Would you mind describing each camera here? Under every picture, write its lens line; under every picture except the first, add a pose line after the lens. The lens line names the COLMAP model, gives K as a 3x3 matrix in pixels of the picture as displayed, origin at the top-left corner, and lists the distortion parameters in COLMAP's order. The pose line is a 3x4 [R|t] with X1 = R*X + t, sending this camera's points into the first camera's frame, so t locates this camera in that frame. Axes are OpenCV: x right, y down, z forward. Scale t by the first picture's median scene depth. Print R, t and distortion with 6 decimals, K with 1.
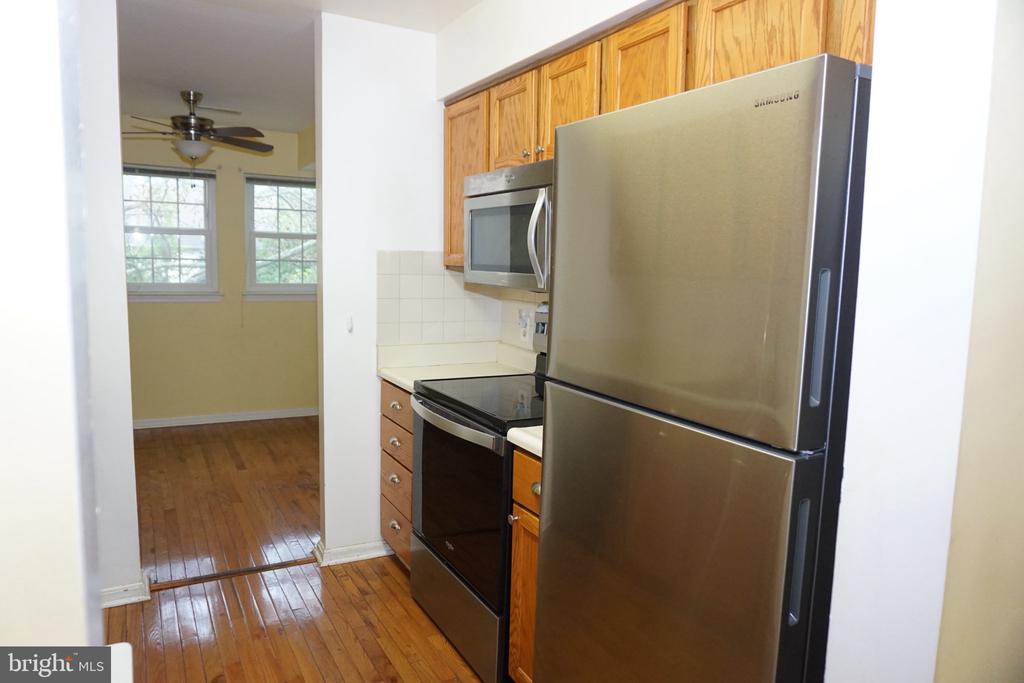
lens RADIAL K [[712.9, 0, 514.7], [0, 712.9, 336.7], [0, 0, 1]] dist [0.049641, 0.029242]
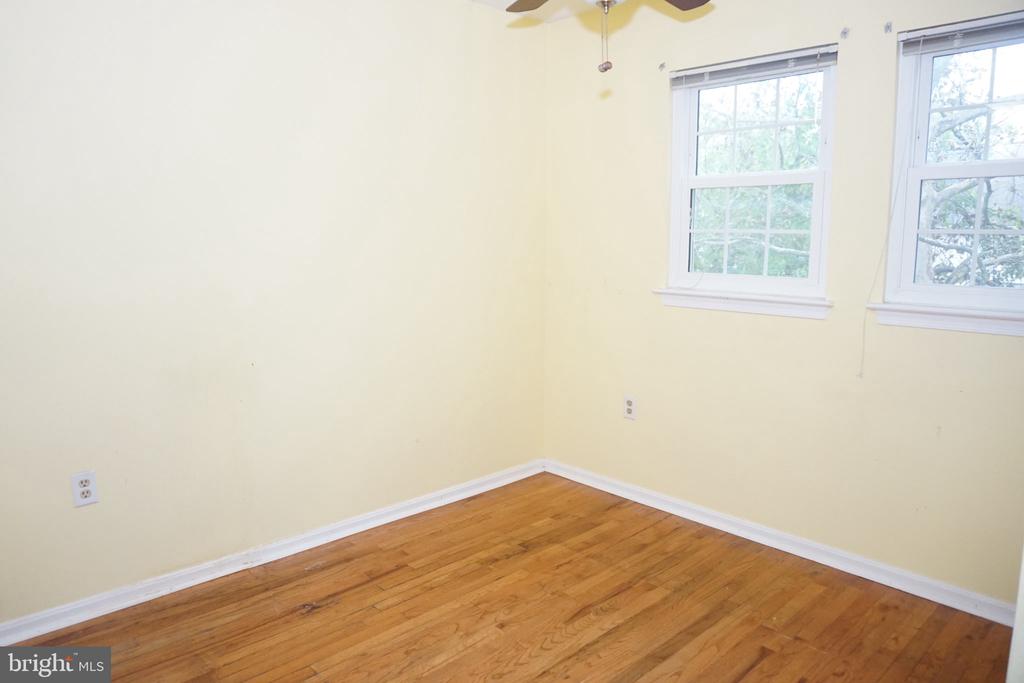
lens RADIAL K [[690.4, 0, 508.9], [0, 690.4, 347.8], [0, 0, 1]] dist [-0.062891, 0.029005]
pose [[0.229401, 0.131735, -0.964376, -0.013862], [-0.097148, 0.988950, 0.111983, -0.062863], [0.968472, 0.067999, 0.239664, 0.705118]]
